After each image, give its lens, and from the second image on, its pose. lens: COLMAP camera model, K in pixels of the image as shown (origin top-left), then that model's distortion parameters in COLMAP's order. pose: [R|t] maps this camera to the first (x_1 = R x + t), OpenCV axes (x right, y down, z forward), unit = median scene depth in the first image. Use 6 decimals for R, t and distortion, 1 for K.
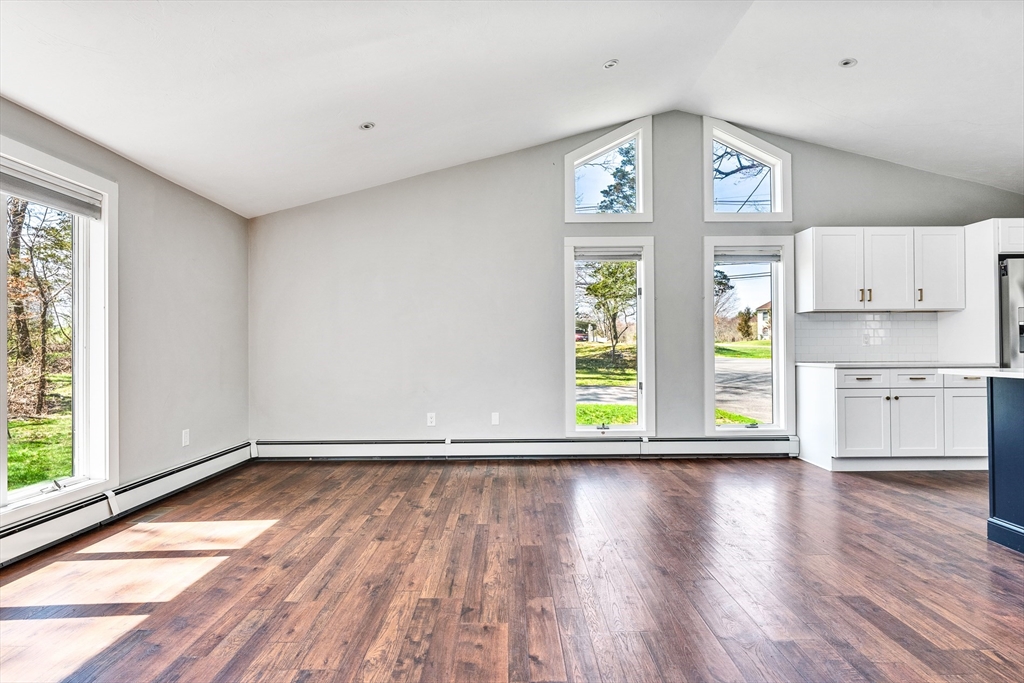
lens RADIAL K [[539.8, 0, 510.0], [0, 539.8, 343.4], [0, 0, 1]] dist [0.000005, -0.000965]
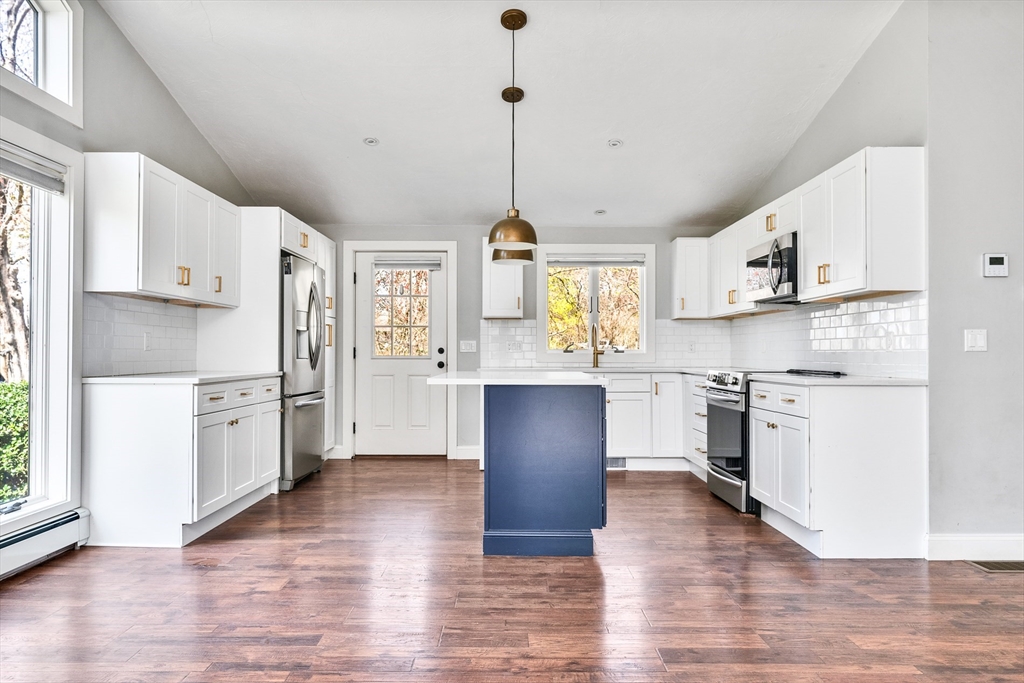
lens RADIAL K [[679.9, 0, 508.9], [0, 679.9, 346.1], [0, 0, 1]] dist [0.005891, 0.001283]
pose [[-0.000291, 0.016197, 0.999869, -0.203452], [-0.014882, 0.999758, -0.016199, 0.007136], [-0.999889, -0.014884, -0.000050, 0.597366]]
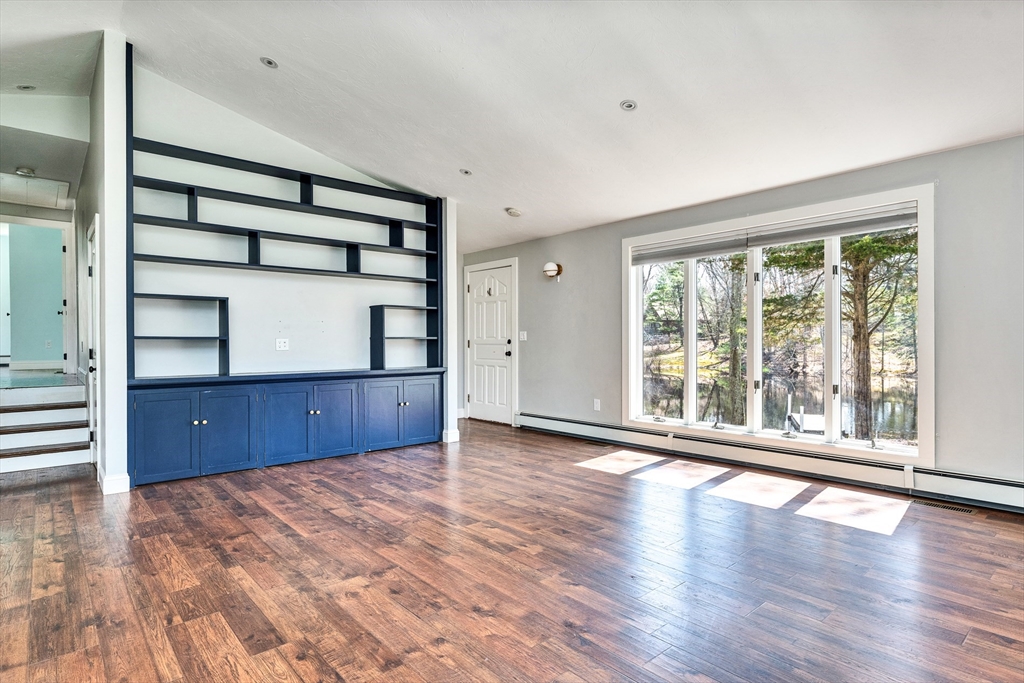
lens RADIAL K [[539.8, 0, 510.0], [0, 539.8, 343.4], [0, 0, 1]] dist [0.000005, -0.000965]
pose [[-0.756167, 0.009894, -0.654303, 0.426264], [0.017462, 0.999835, -0.005061, 0.006745], [0.654145, -0.015252, -0.756215, 0.899584]]
